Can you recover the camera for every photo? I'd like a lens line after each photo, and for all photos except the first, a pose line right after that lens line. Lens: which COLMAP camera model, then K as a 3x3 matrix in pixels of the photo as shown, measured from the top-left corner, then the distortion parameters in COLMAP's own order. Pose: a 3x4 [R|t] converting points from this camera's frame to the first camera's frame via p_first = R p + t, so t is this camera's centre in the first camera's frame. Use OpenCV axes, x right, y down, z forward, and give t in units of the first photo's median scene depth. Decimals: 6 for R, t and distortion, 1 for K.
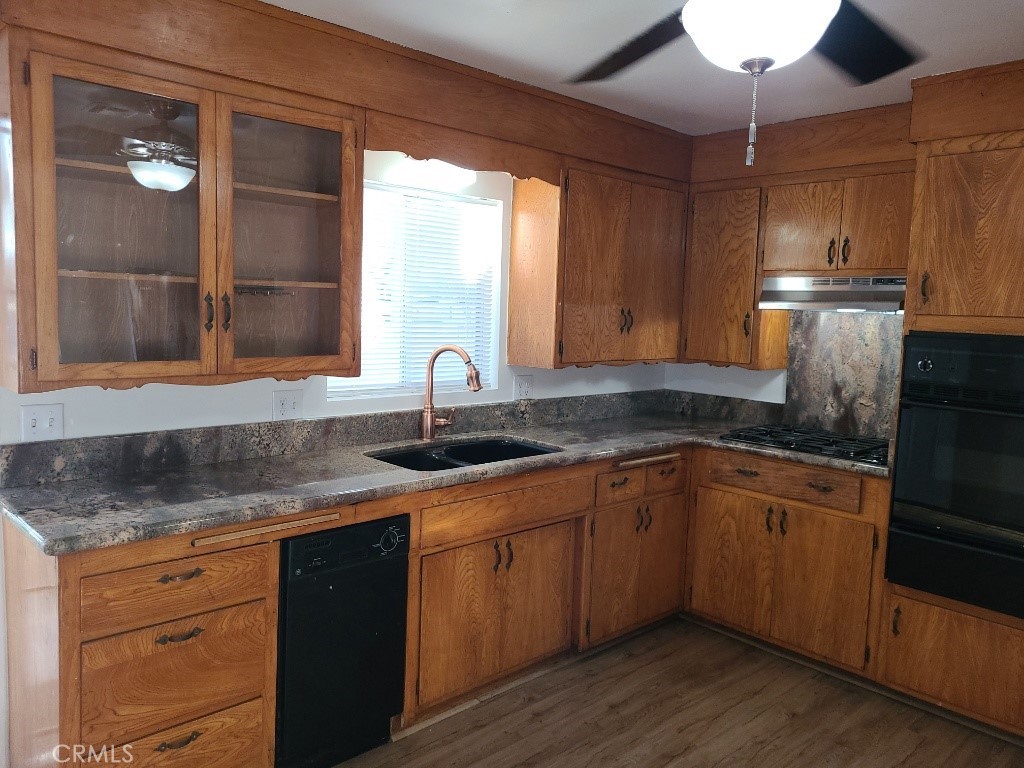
lens RADIAL K [[786.1, 0, 518.7], [0, 786.1, 379.0], [0, 0, 1]] dist [0.045699, -0.002502]
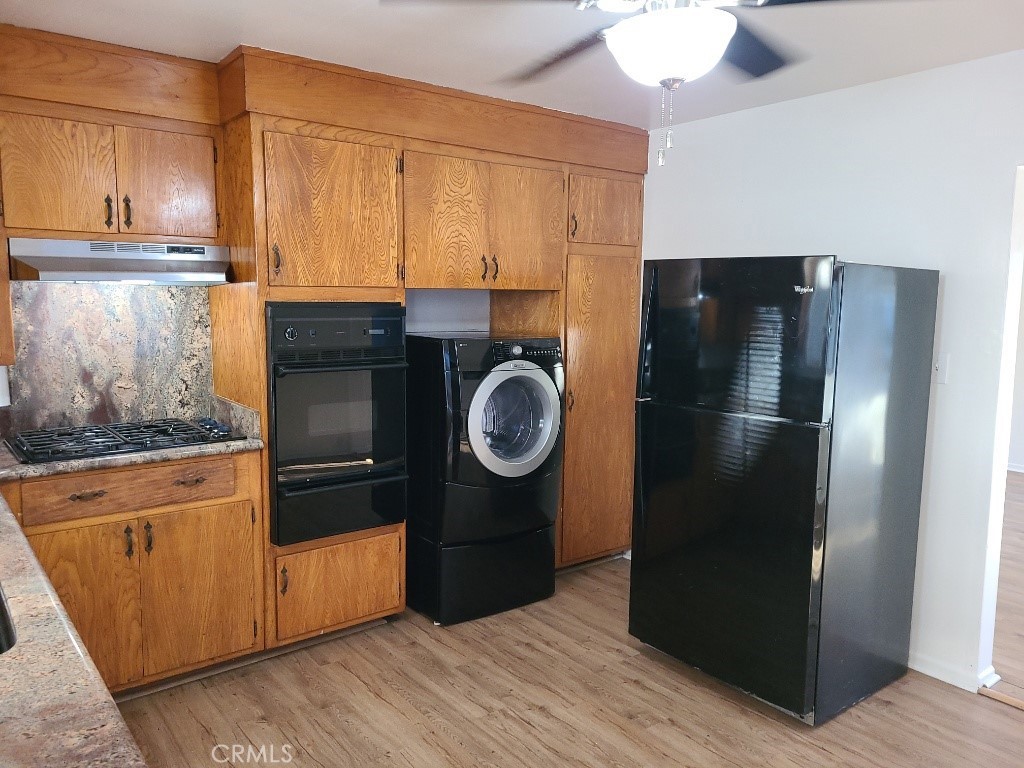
lens RADIAL K [[786.1, 0, 513.9], [0, 786.1, 387.0], [0, 0, 1]] dist [0.045699, -0.002502]
pose [[0.097046, -0.152846, 0.983473, -0.423619], [0.091025, 0.985359, 0.144157, -0.060733], [-0.991109, 0.075531, 0.109538, 0.503599]]
